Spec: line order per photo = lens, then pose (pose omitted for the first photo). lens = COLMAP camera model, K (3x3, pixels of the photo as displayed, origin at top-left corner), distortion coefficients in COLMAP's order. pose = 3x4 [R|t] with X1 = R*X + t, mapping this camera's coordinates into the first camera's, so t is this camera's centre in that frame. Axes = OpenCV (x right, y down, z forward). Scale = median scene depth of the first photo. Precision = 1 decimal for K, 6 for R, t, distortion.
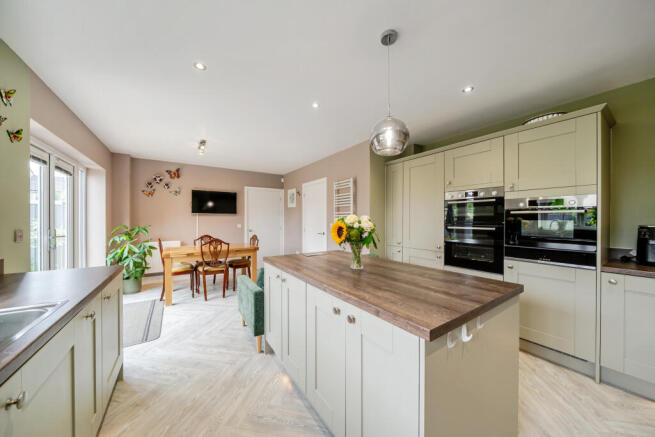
lens RADIAL K [[222.0, 0, 324.5], [0, 222.0, 218.6], [0, 0, 1]] dist [-0.002624, -0.000132]
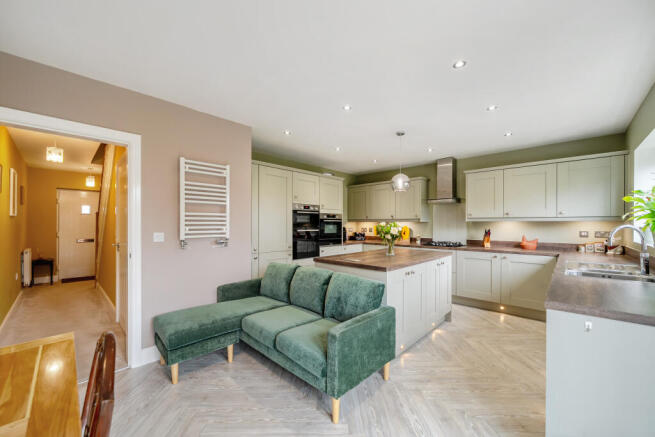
lens RADIAL K [[256.3, 0, 324.0], [0, 256.3, 225.2], [0, 0, 1]] dist [-0.017263, 0.000028]
pose [[-0.216082, -0.003678, 0.976368, -1.256917], [-0.000649, 0.999993, 0.003623, 0.002698], [-0.976375, 0.000149, -0.216083, 1.515604]]
